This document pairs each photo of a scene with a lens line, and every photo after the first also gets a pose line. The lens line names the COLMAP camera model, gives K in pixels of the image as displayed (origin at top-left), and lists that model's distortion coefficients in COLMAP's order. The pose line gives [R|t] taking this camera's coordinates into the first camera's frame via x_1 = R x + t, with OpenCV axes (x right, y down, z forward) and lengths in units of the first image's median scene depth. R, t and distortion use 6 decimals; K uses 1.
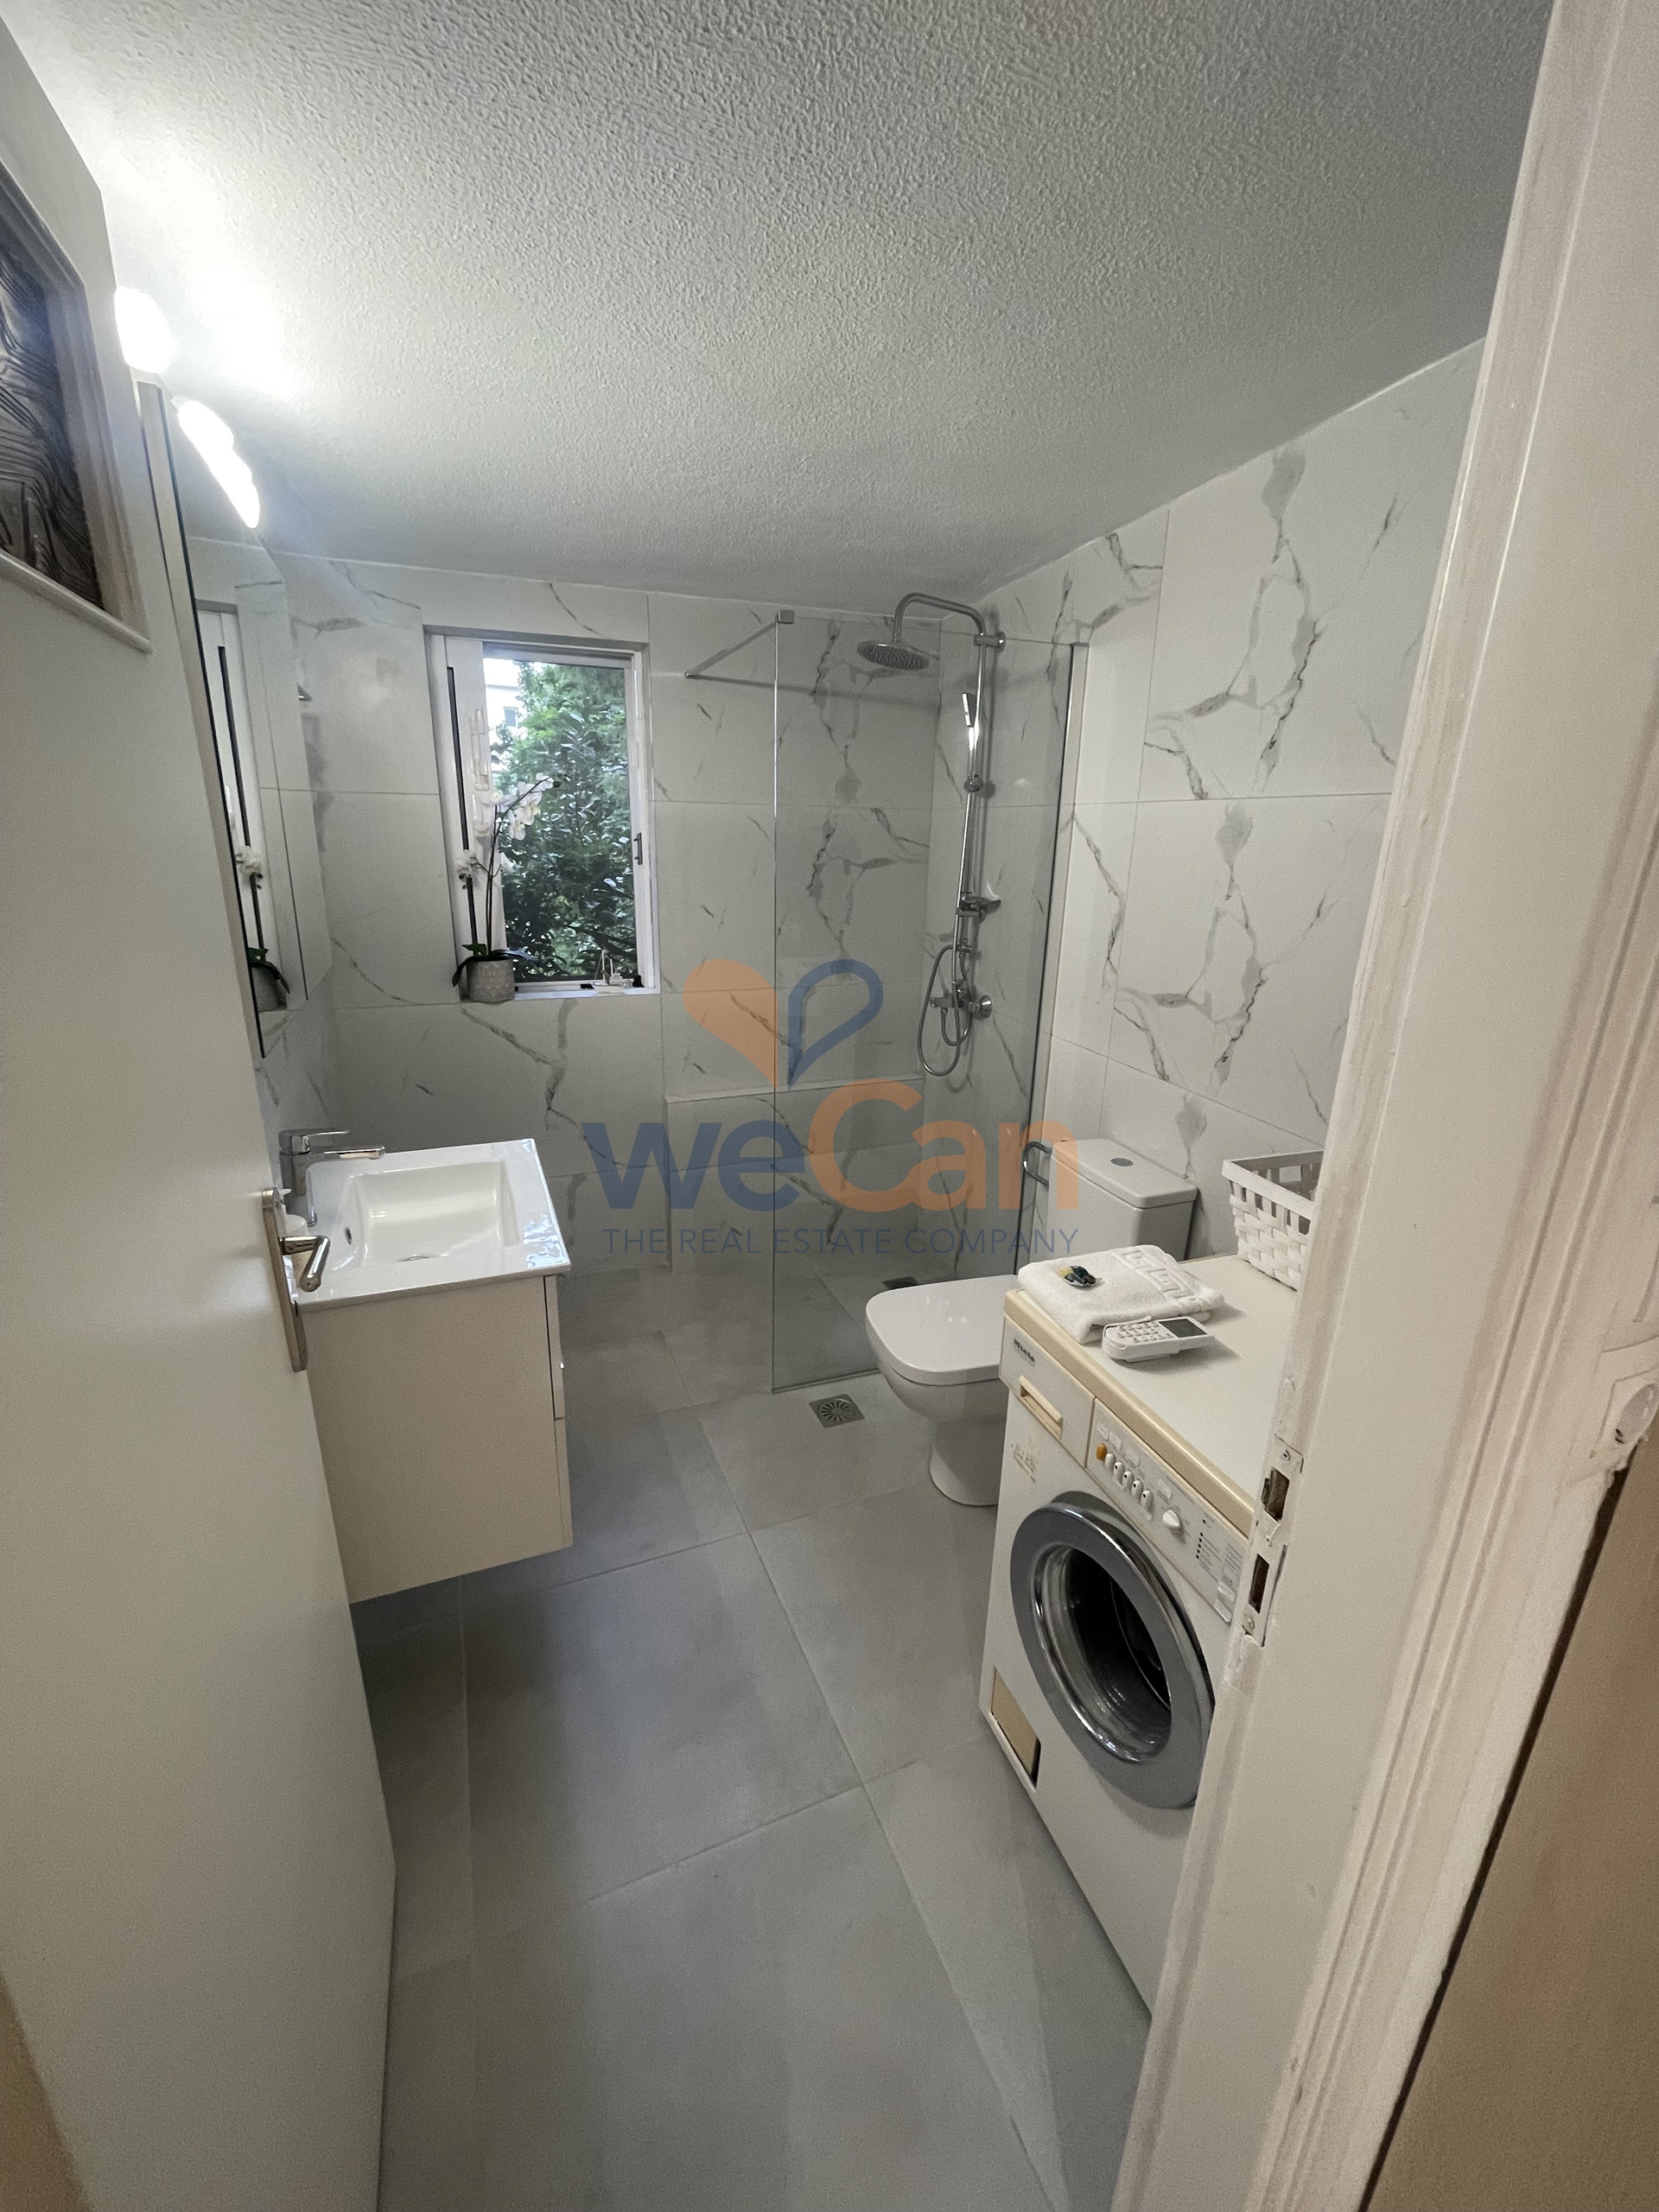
lens RADIAL K [[888.0, 0, 825.7], [0, 888.0, 1099.6], [0, 0, 1]] dist [-0.002583, 0.000654]
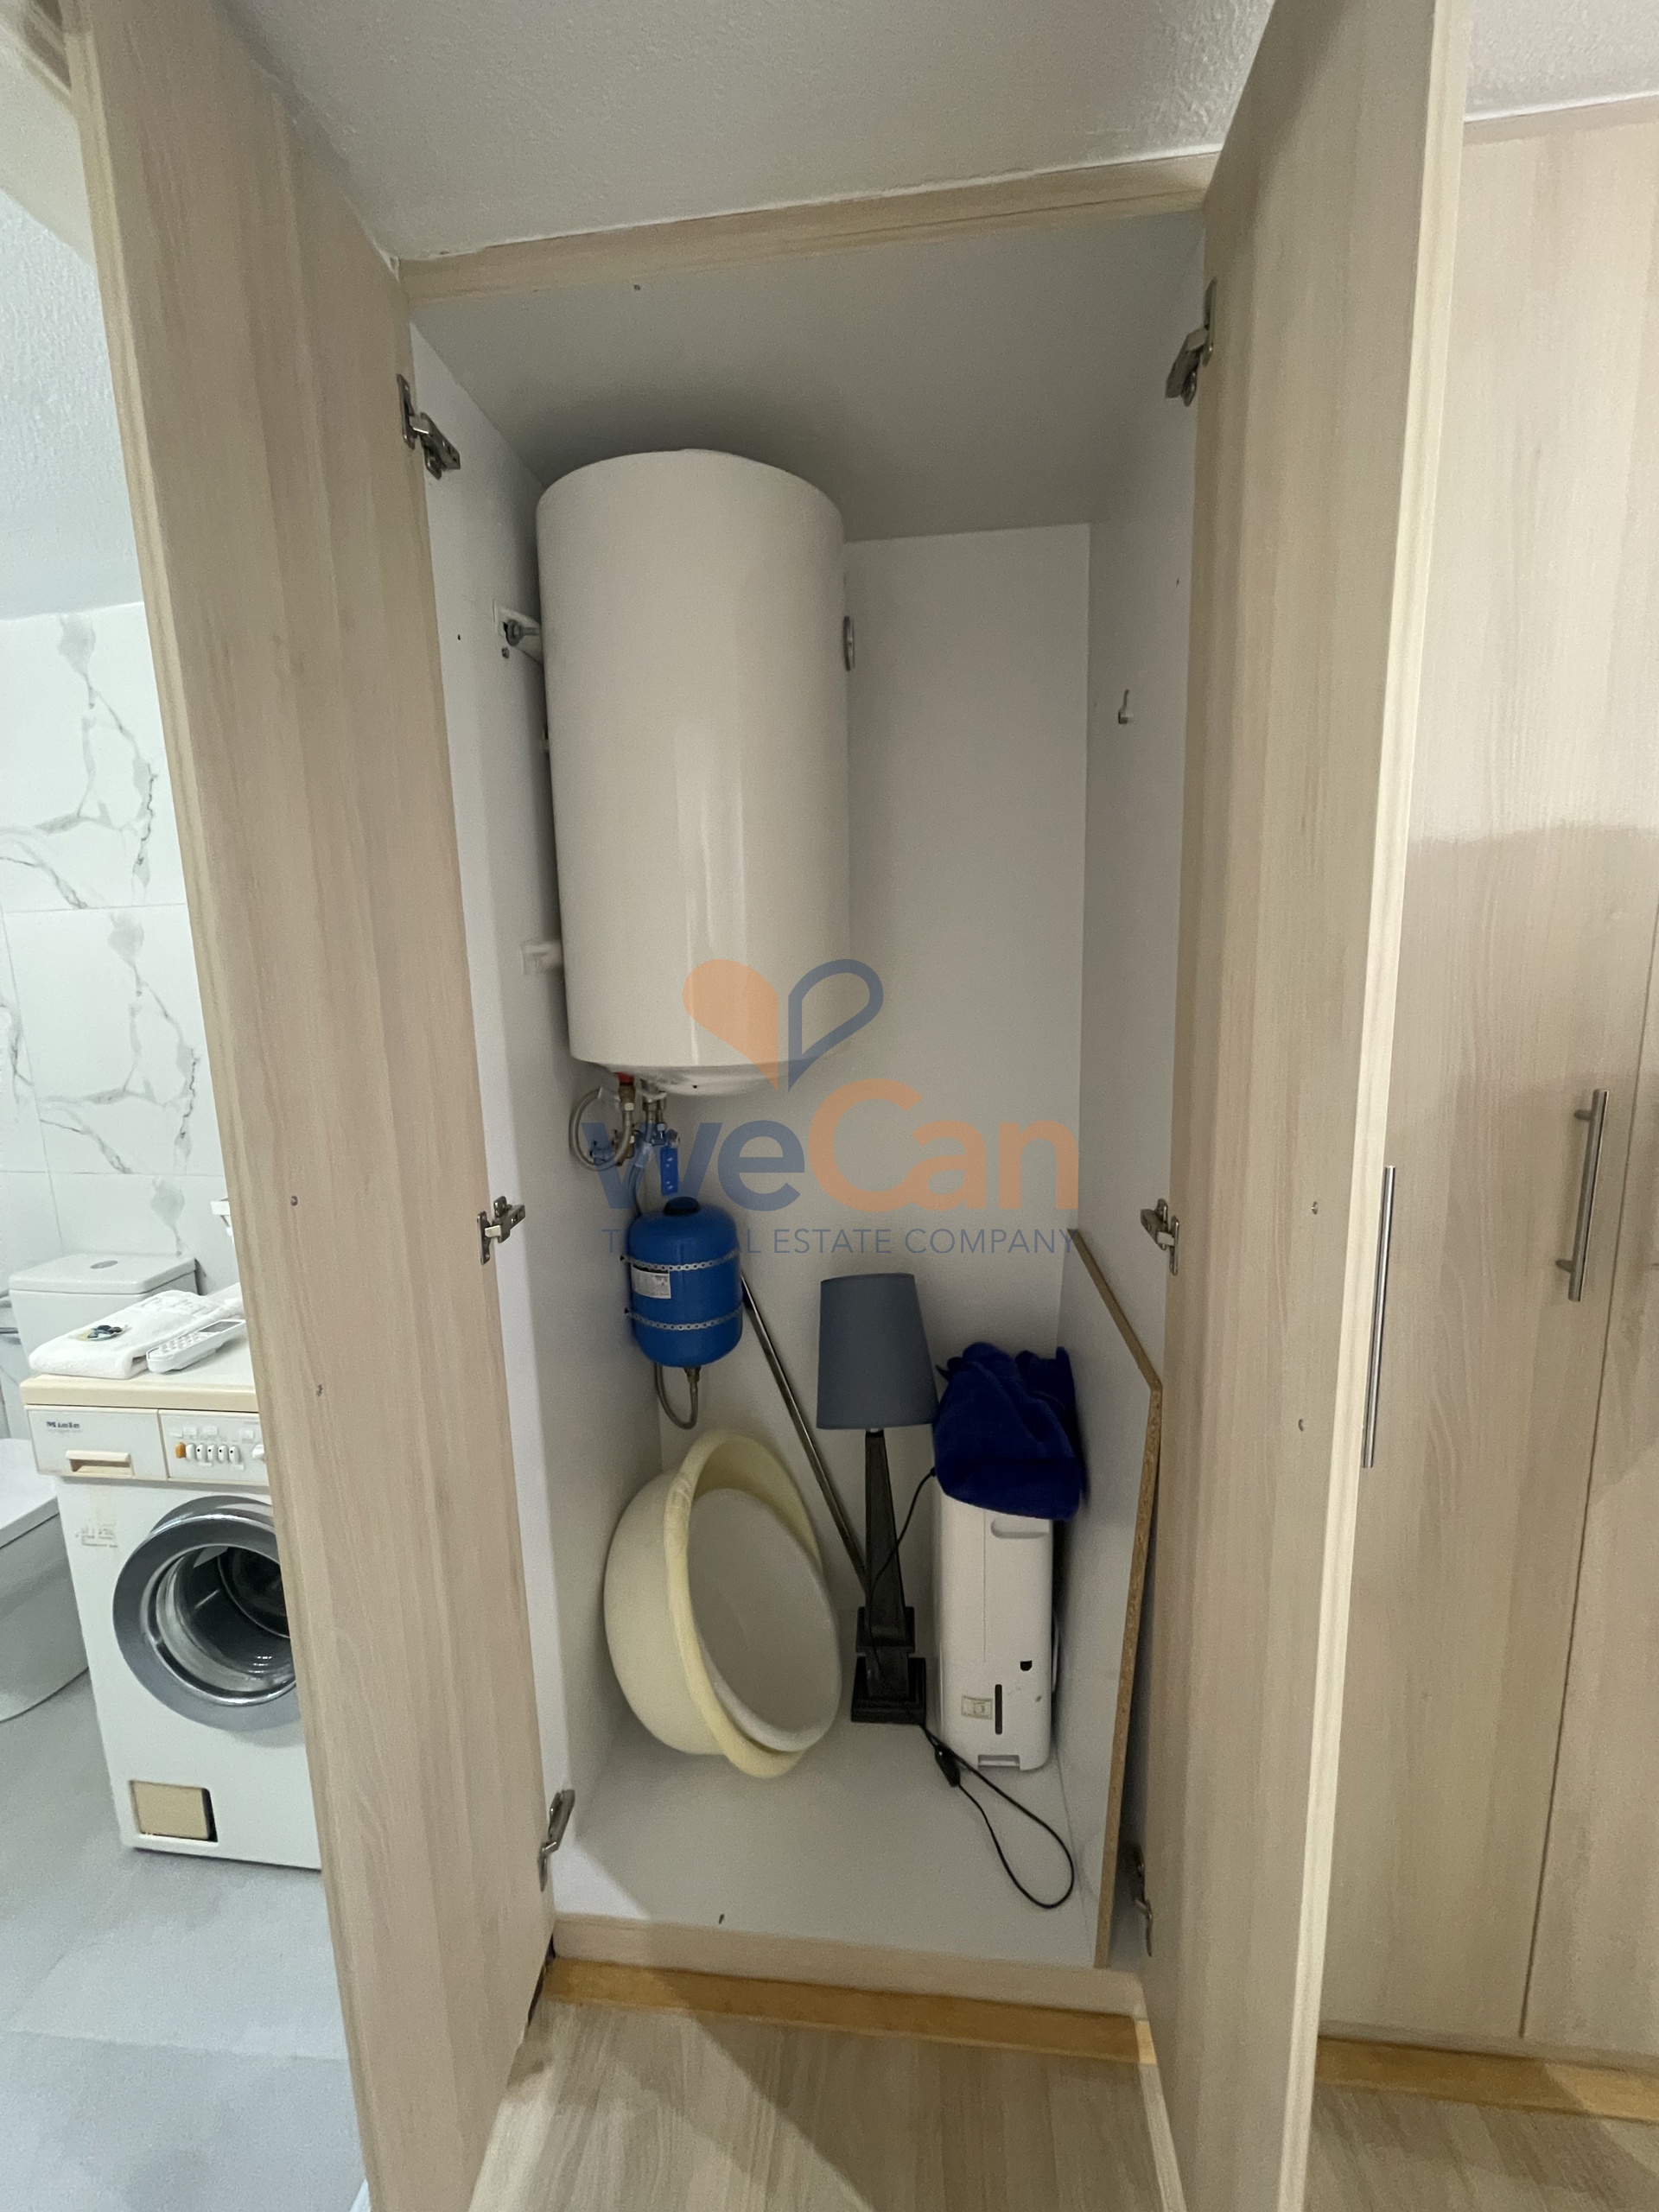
lens RADIAL K [[888.0, 0, 818.8], [0, 888.0, 1107.8], [0, 0, 1]] dist [-0.002583, 0.000654]
pose [[0.465538, -0.183201, 0.865859, -0.141221], [0.292996, 0.955075, 0.044546, 0.111671], [-0.835122, 0.232955, 0.498301, -0.234629]]
